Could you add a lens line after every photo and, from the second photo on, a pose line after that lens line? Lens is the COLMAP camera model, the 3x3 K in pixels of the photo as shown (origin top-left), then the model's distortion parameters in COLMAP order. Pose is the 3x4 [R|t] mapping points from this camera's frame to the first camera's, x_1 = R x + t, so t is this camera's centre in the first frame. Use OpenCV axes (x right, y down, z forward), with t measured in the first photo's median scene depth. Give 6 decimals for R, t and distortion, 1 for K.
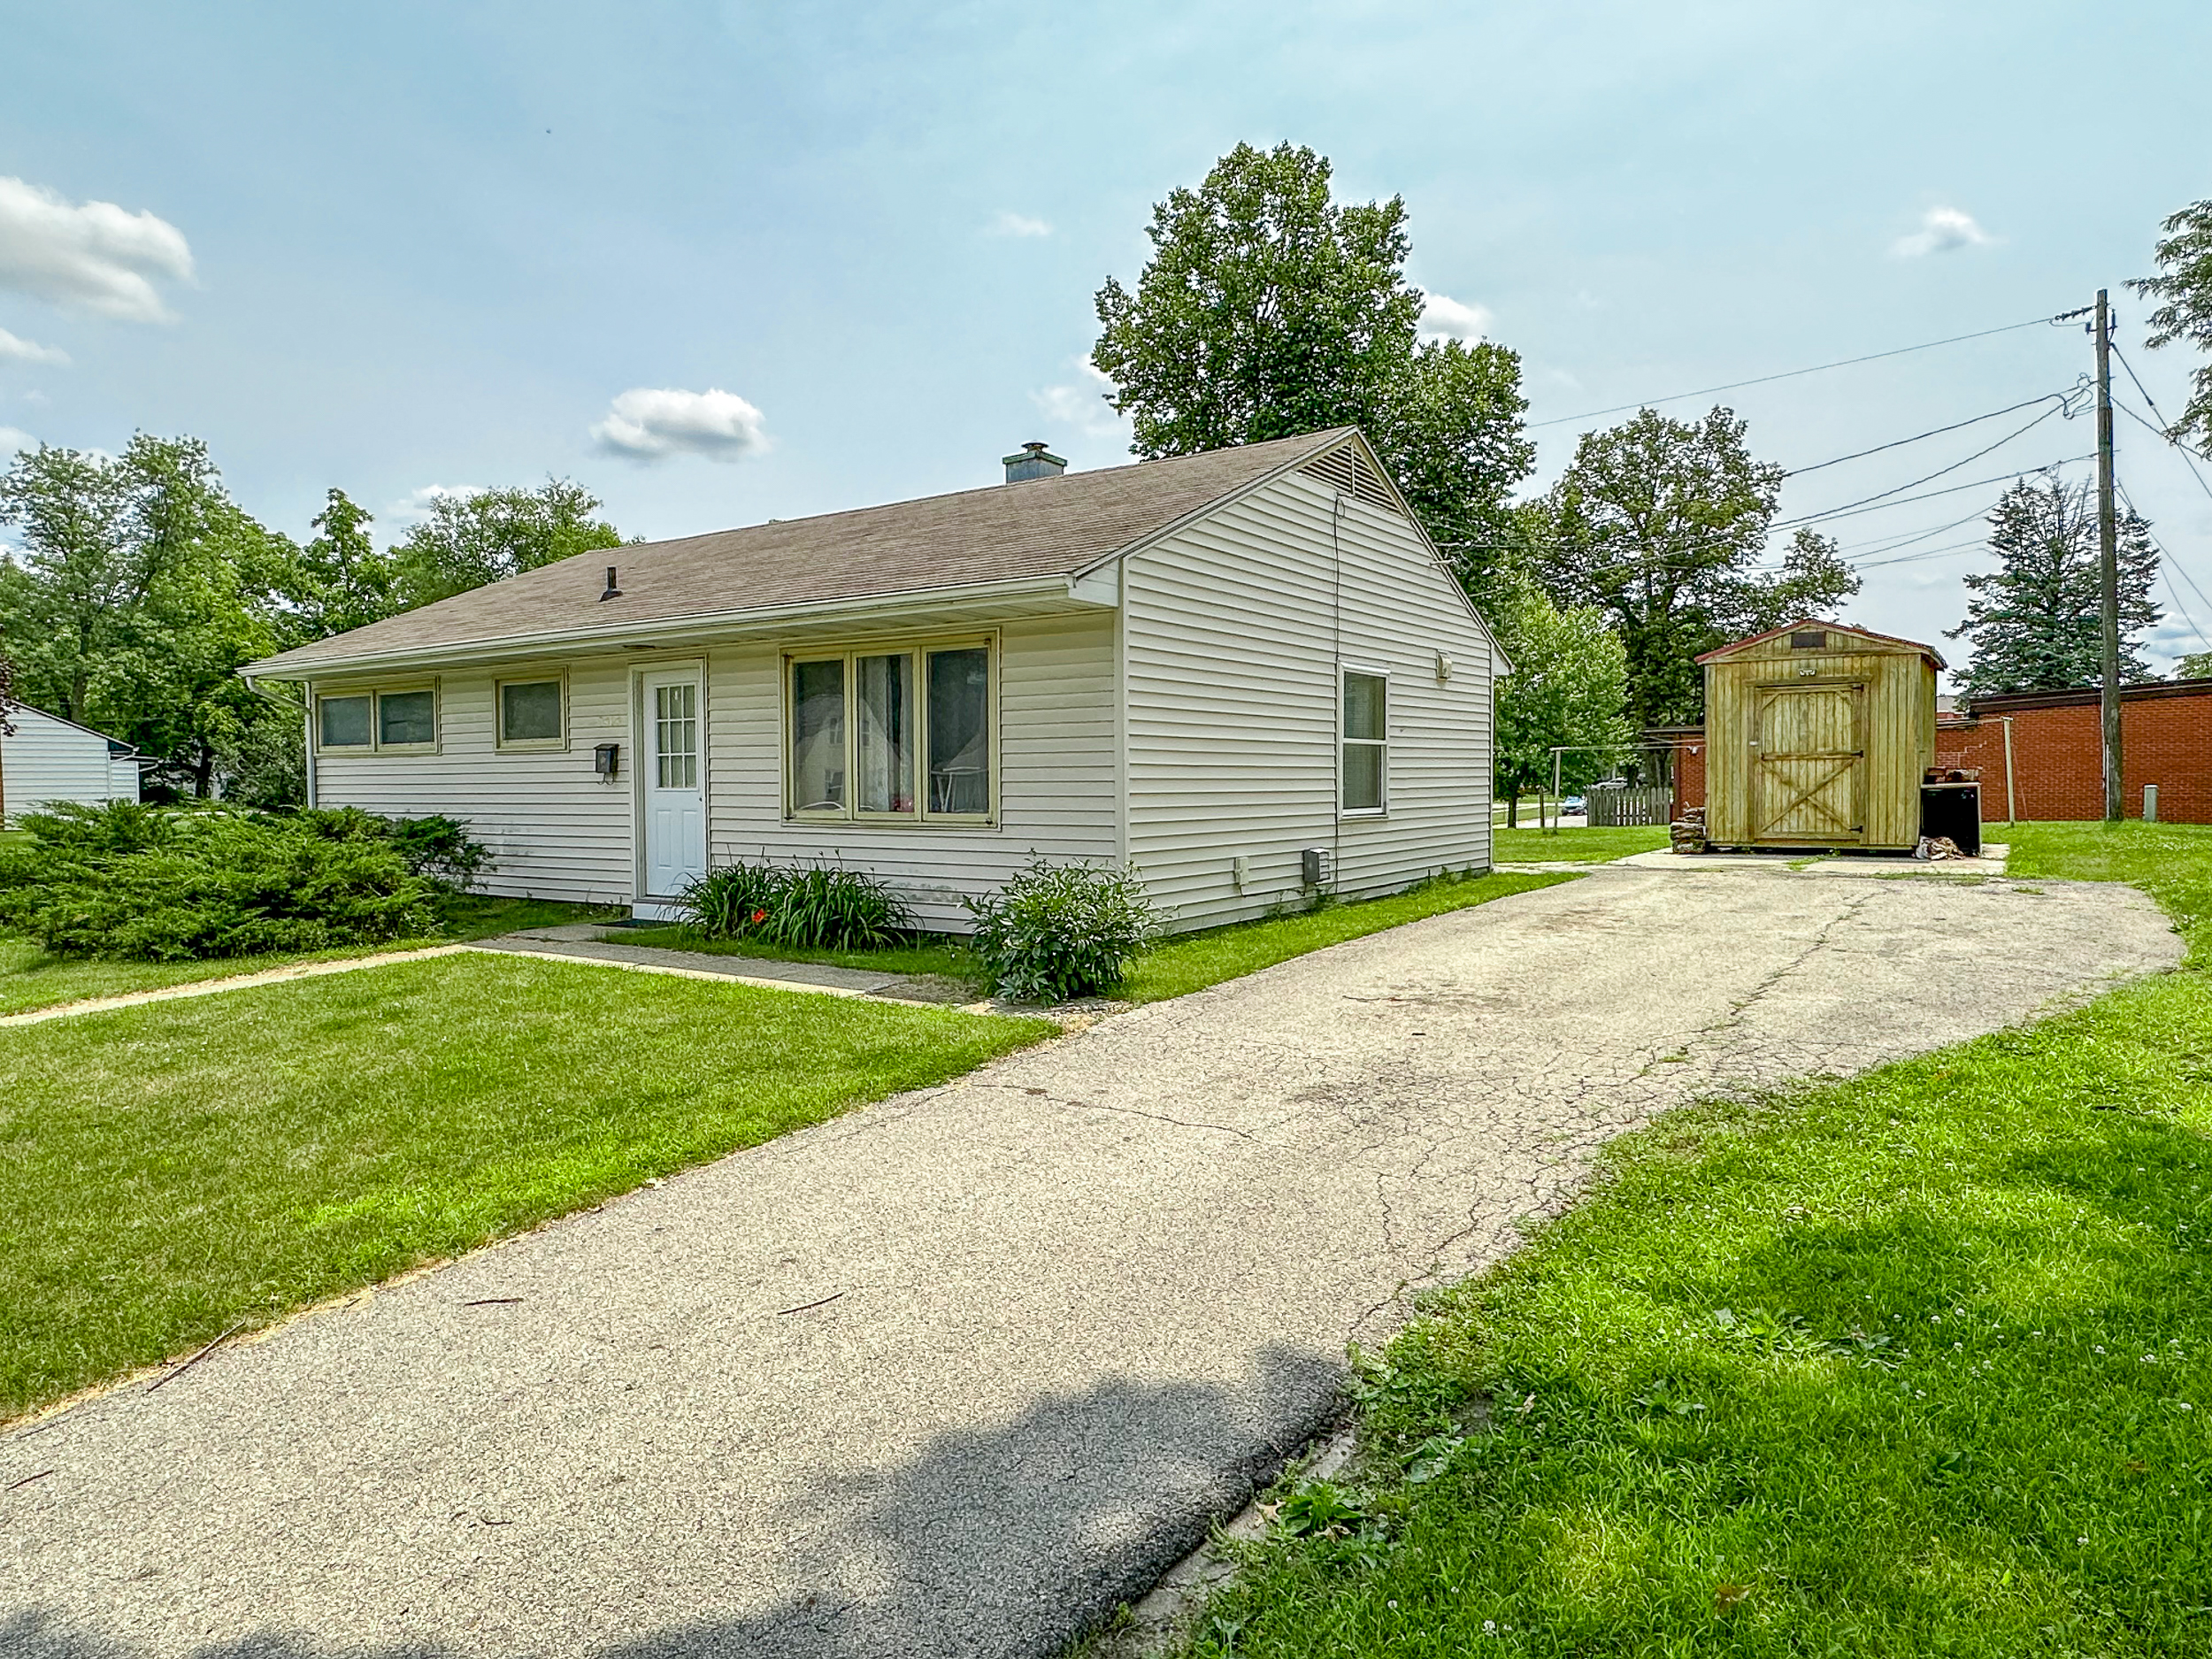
lens RADIAL K [[1353.1, 0, 1106.0], [0, 1353.1, 829.5], [0, 0, 1]] dist [-0.001939, -0.001357]
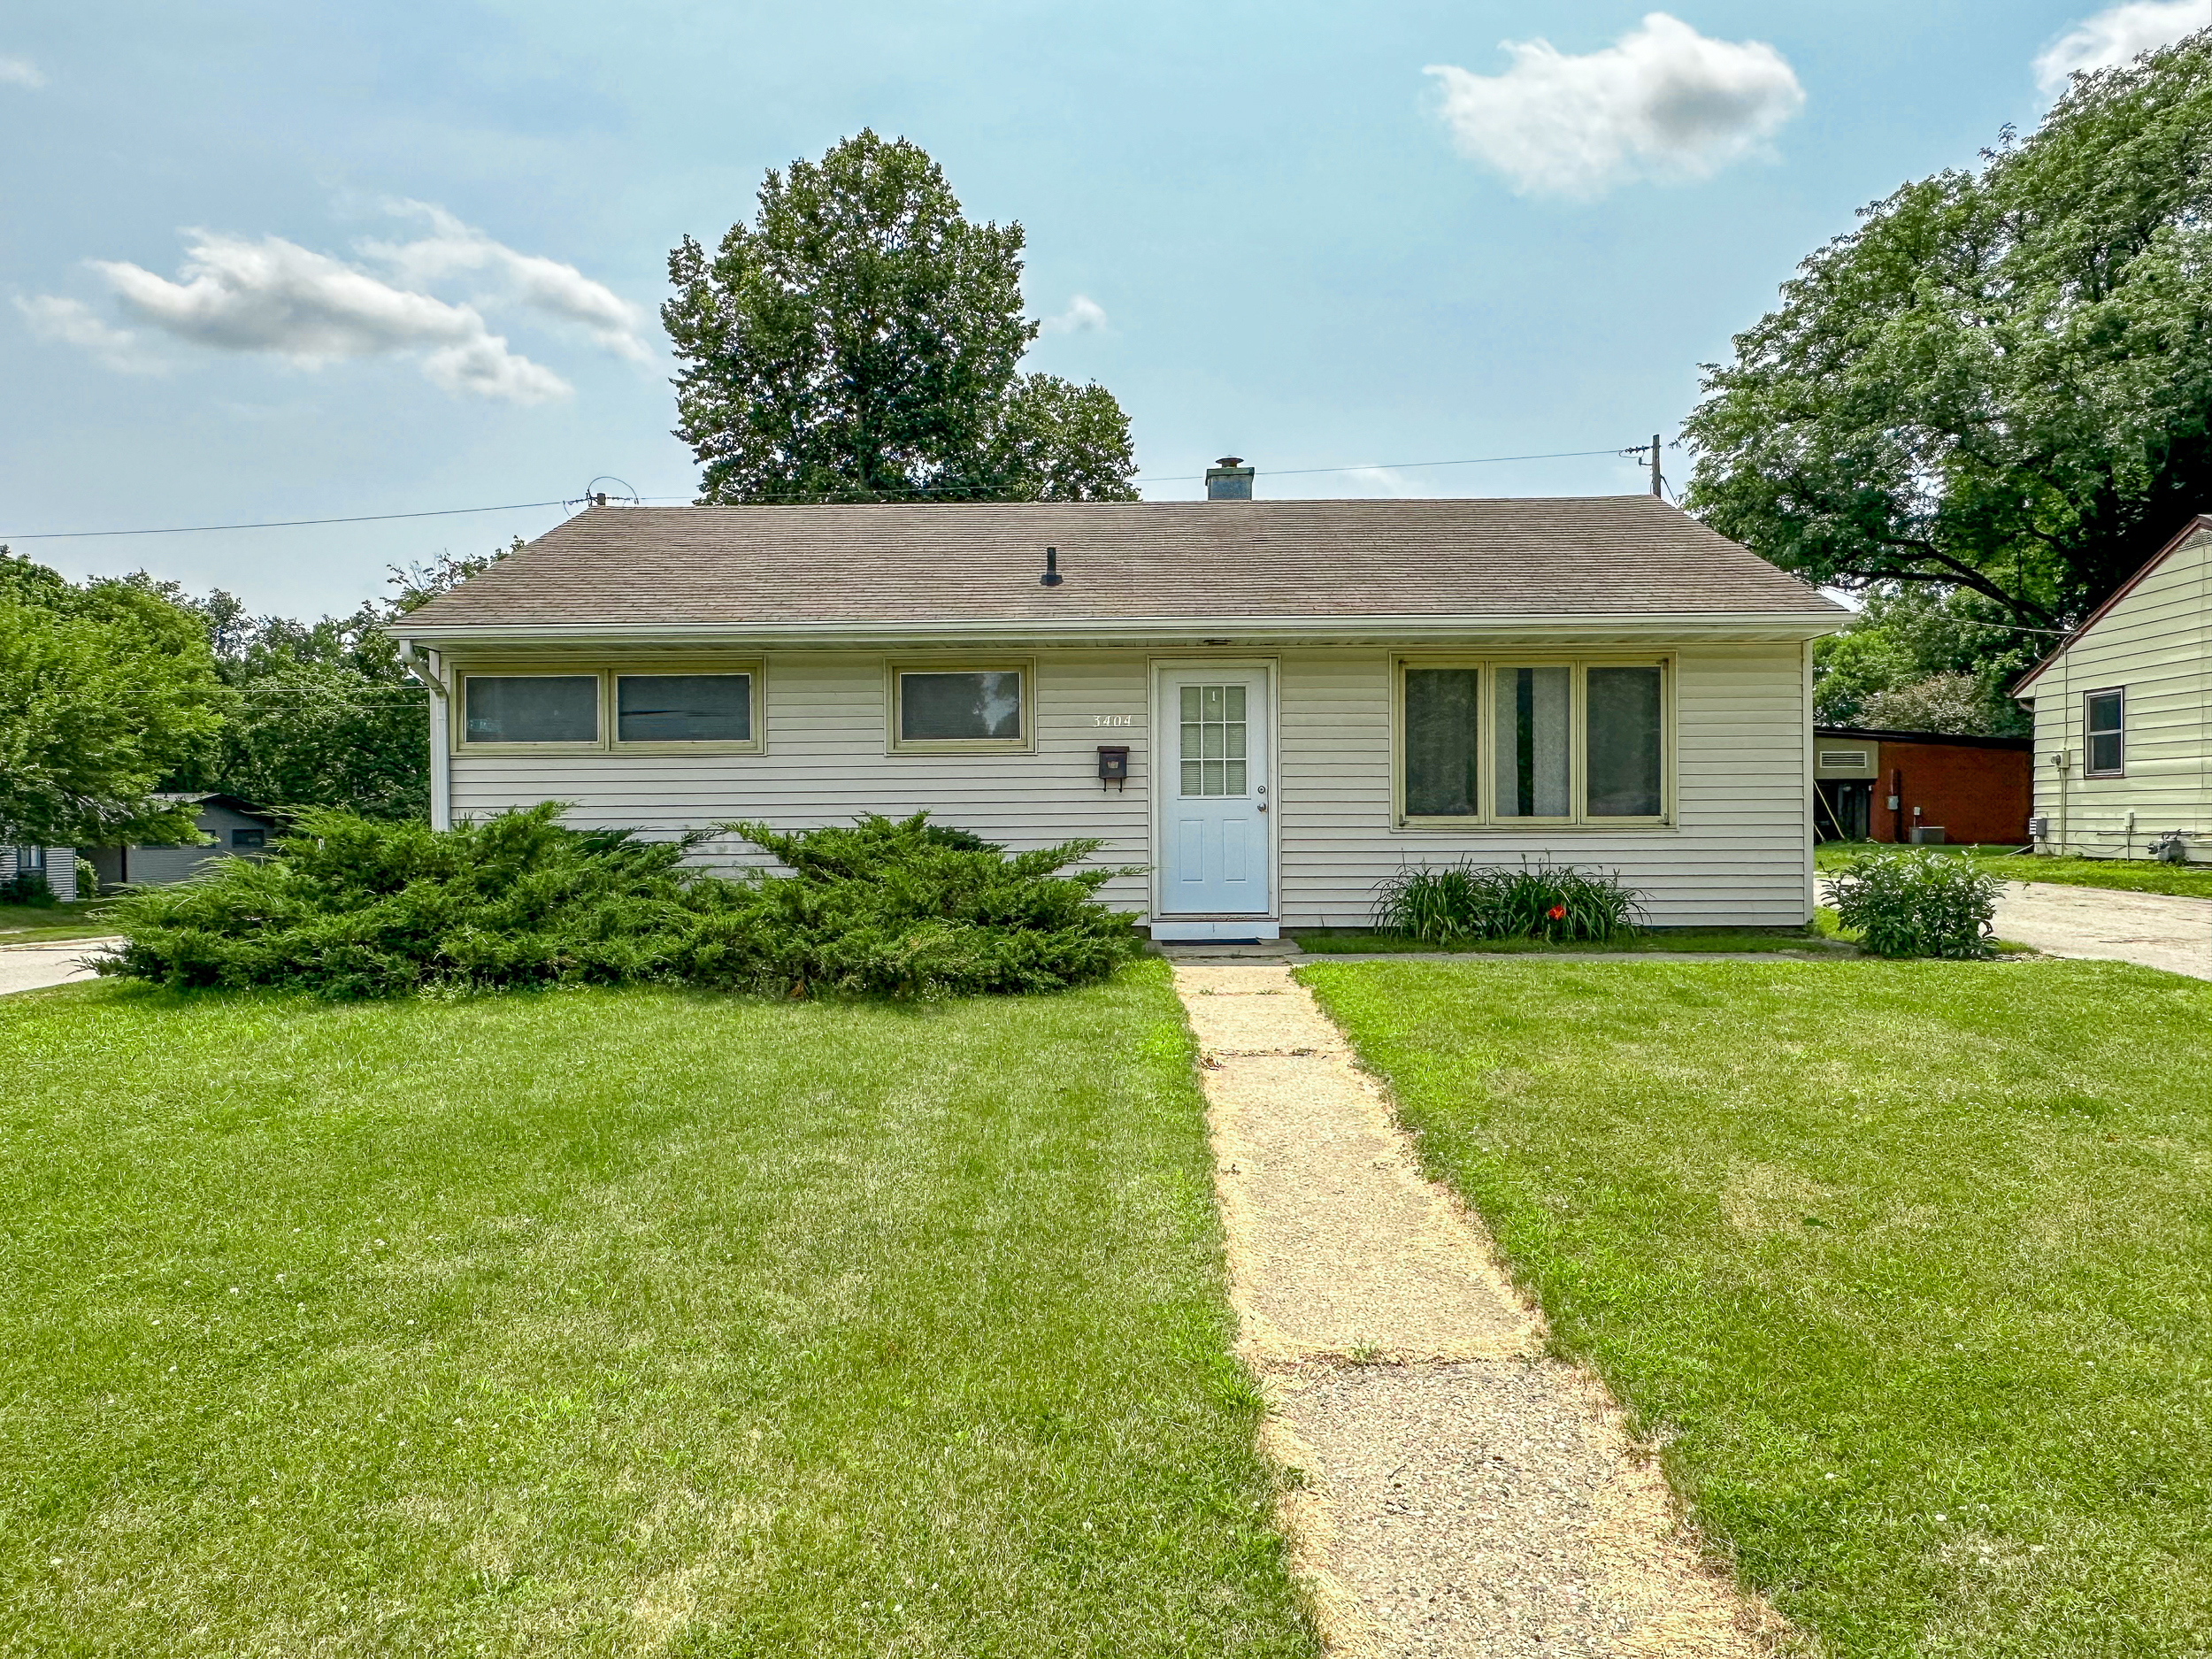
lens RADIAL K [[1527.1, 0, 1106.0], [0, 1527.1, 829.5], [0, 0, 1]] dist [0.003506, -0.002656]
pose [[0.837428, 0.000923, 0.546547, -0.917109], [0.020837, 0.999218, -0.033613, 0.025441], [-0.546150, 0.039537, 0.836754, 0.155715]]
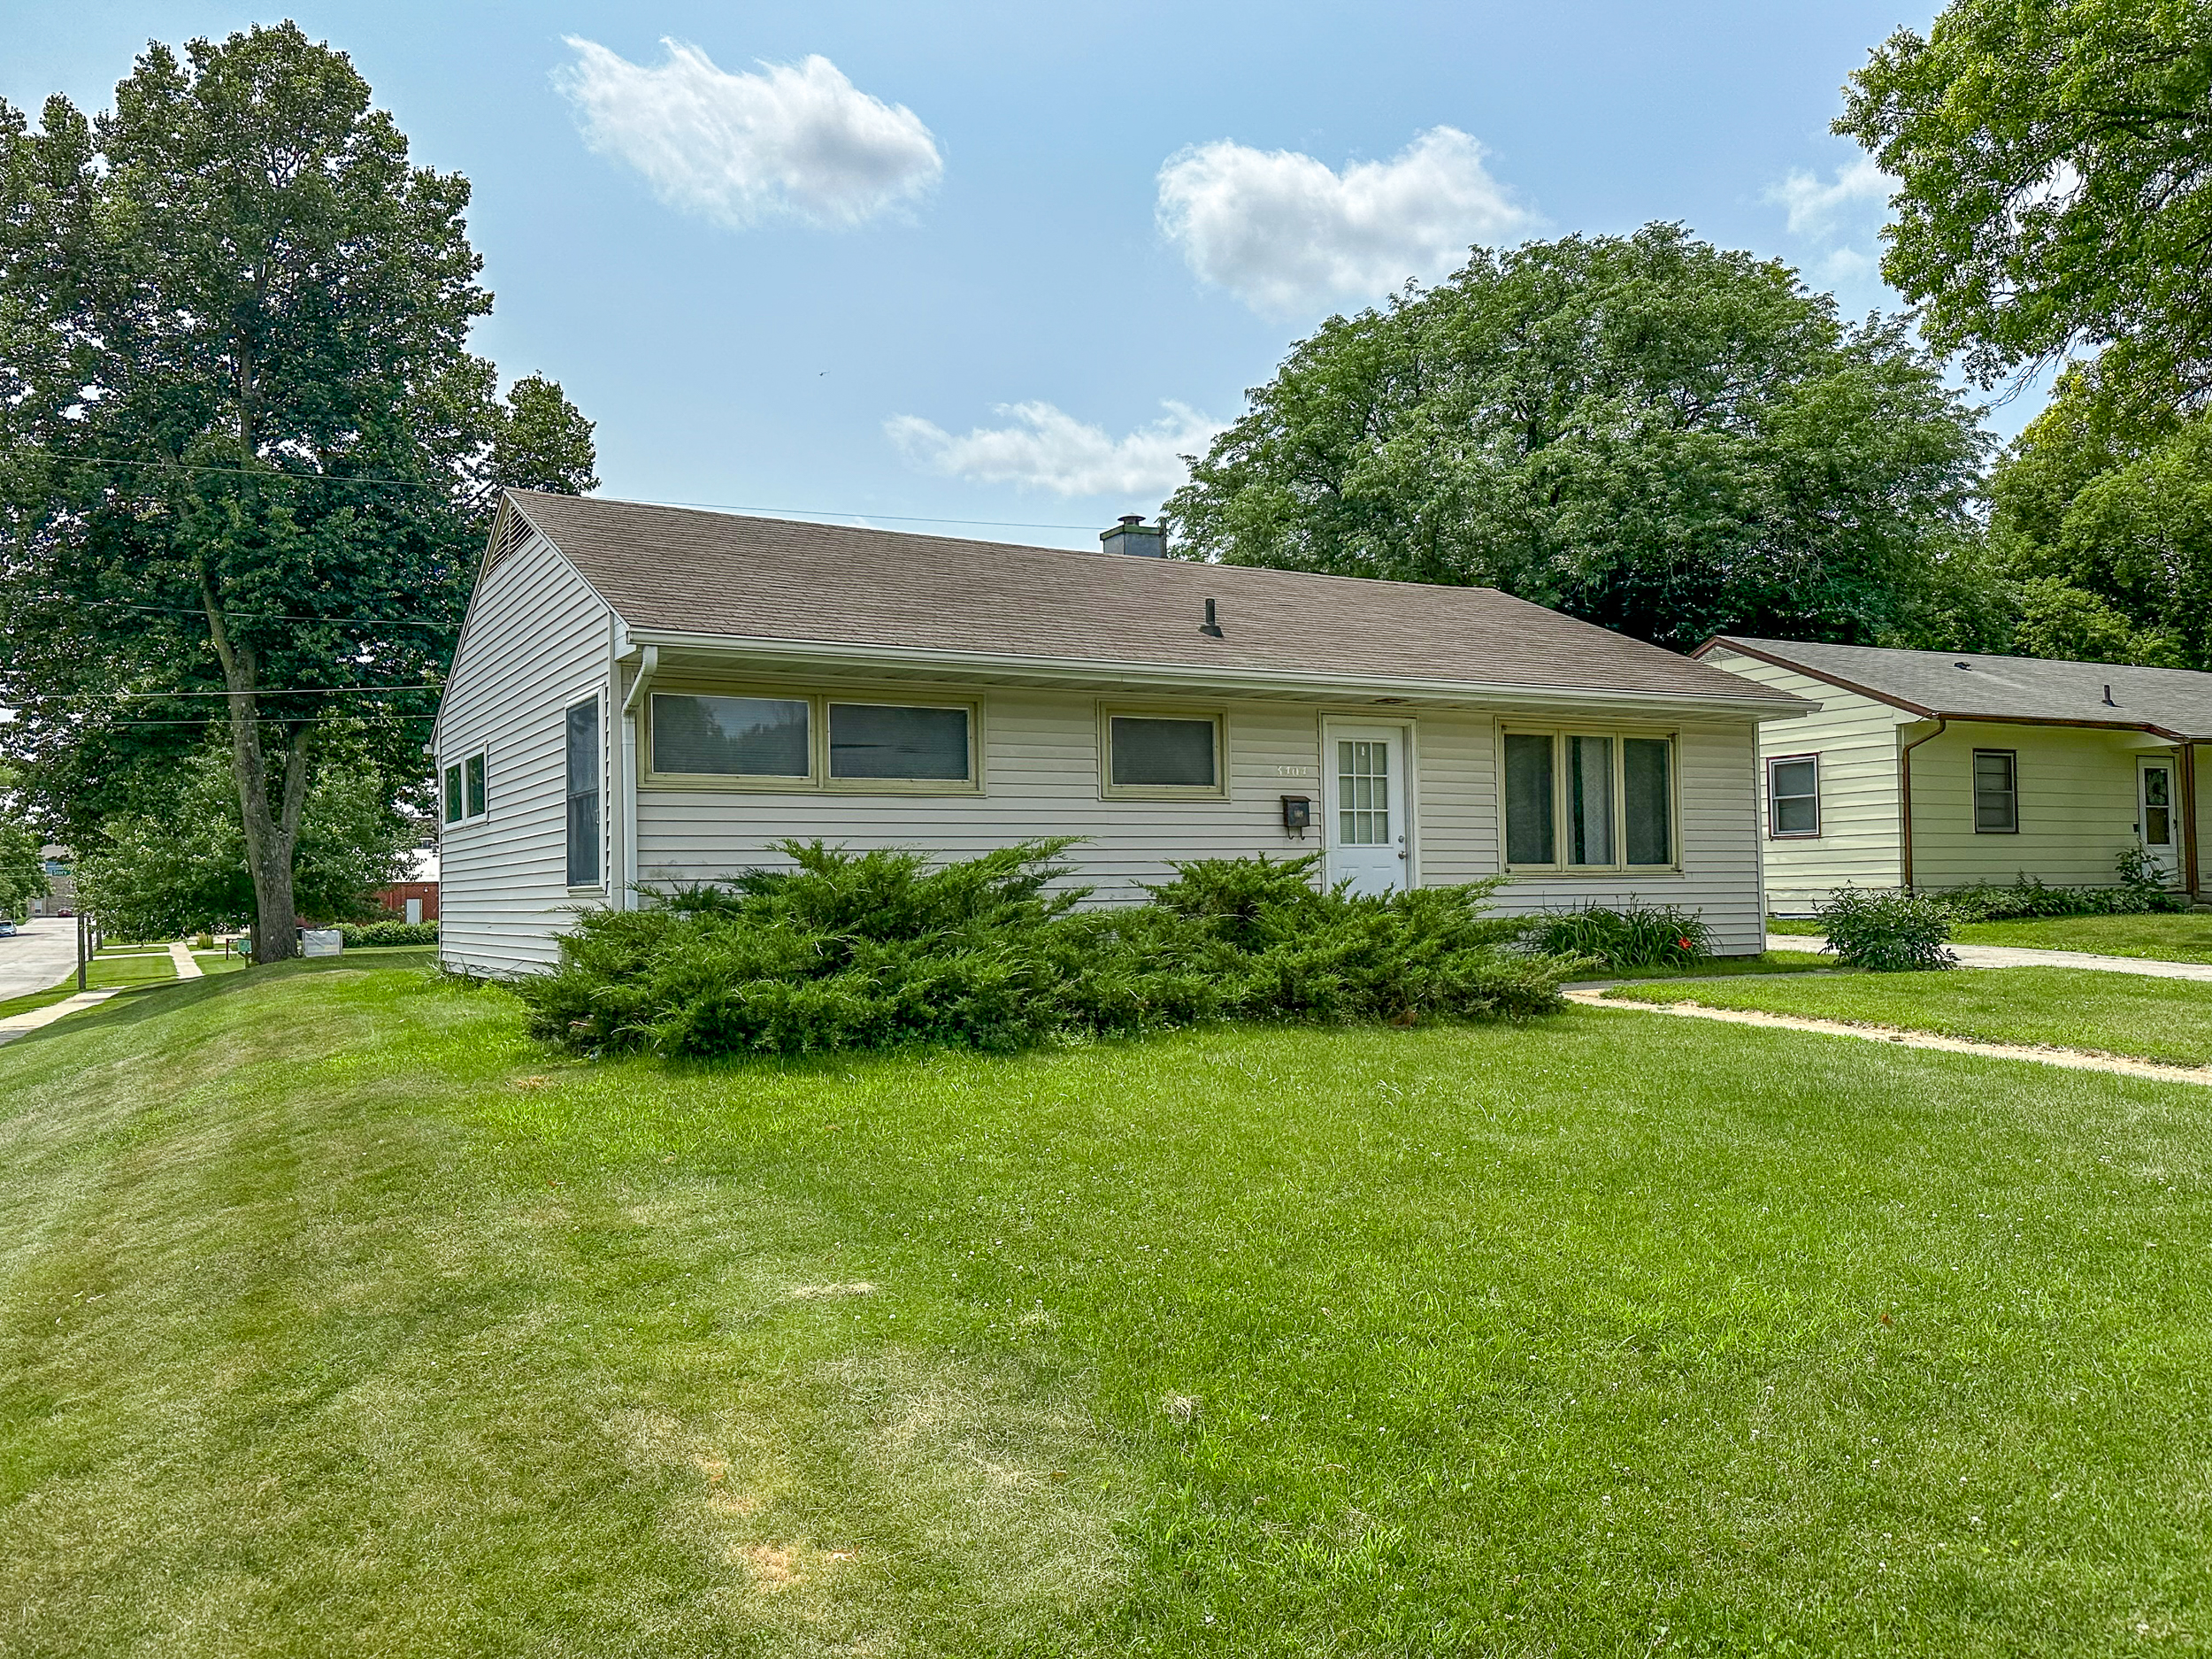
lens RADIAL K [[1730.3, 0, 1106.0], [0, 1730.3, 829.5], [0, 0, 1]] dist [0.015763, 0.007379]
pose [[0.445957, 0.035343, 0.894356, -1.471547], [0.045662, 0.997021, -0.062169, 0.027169], [-0.893889, 0.068562, 0.443015, 0.586414]]
